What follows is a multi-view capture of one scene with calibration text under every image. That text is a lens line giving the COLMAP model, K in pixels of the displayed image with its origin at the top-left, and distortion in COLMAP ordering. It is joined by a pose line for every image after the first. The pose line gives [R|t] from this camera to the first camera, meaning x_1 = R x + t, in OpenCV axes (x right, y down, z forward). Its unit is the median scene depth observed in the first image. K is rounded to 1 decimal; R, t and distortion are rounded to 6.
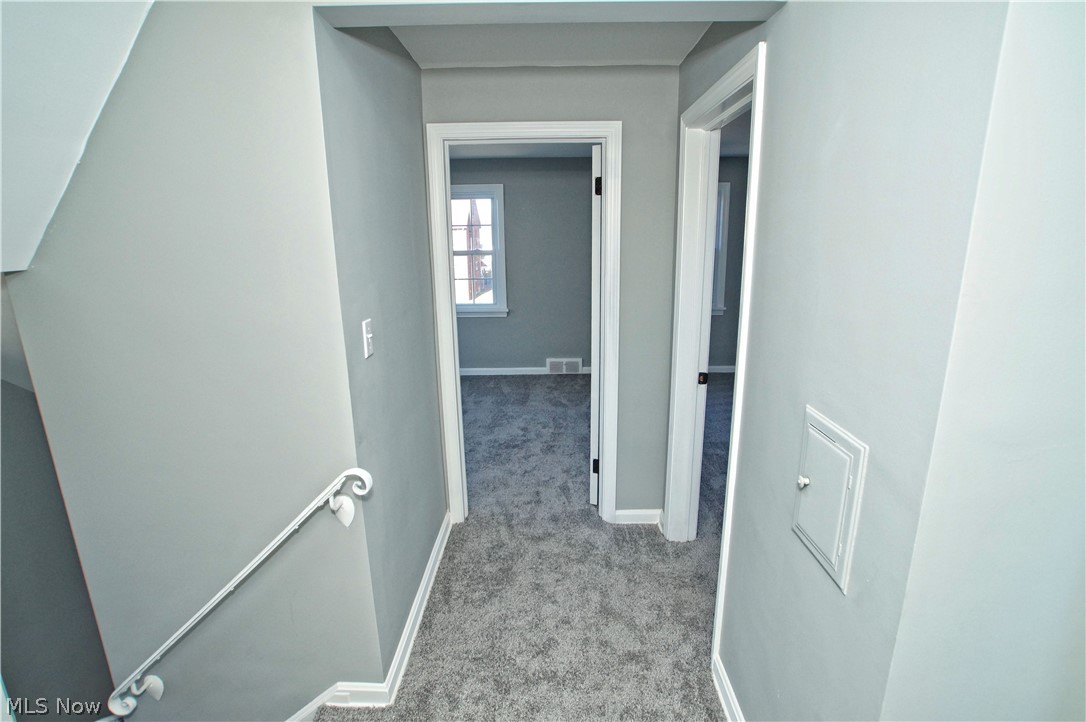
lens RADIAL K [[534.2, 0, 543.0], [0, 534.2, 361.0], [0, 0, 1]] dist [0.001322, 0.000163]
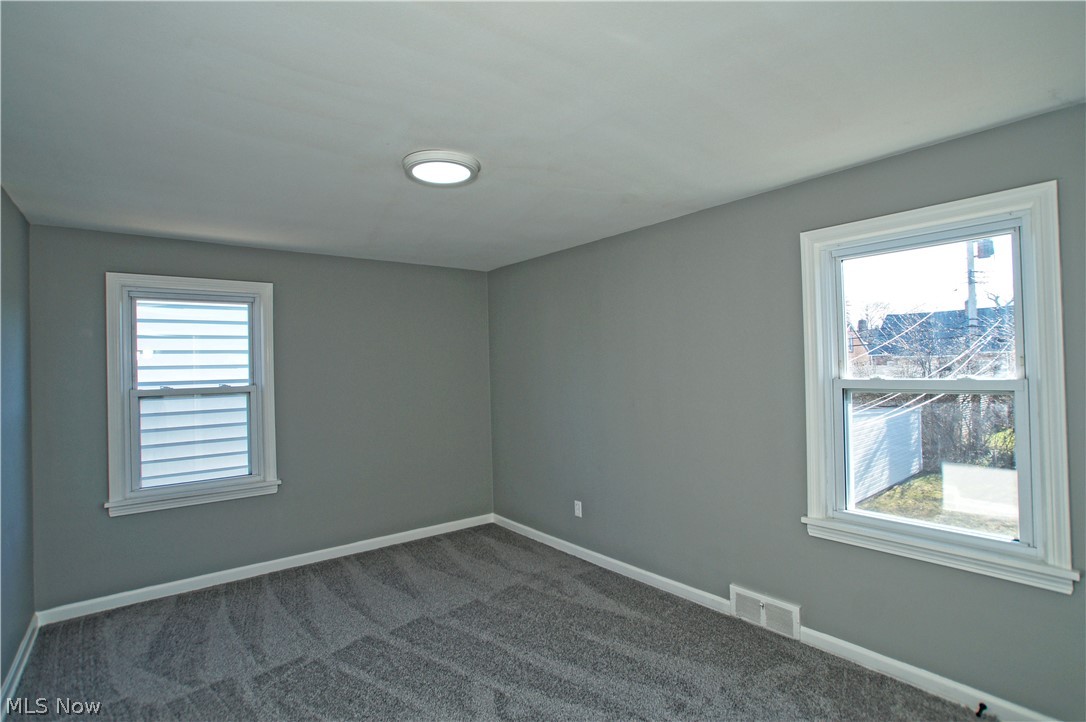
lens RADIAL K [[534.2, 0, 543.0], [0, 534.2, 361.0], [0, 0, 1]] dist [0.001322, 0.000163]
pose [[0.606315, -0.013018, -0.795118, 0.321470], [-0.175376, 0.973059, -0.149663, -0.109135], [0.775645, 0.230187, 0.587697, 0.484522]]
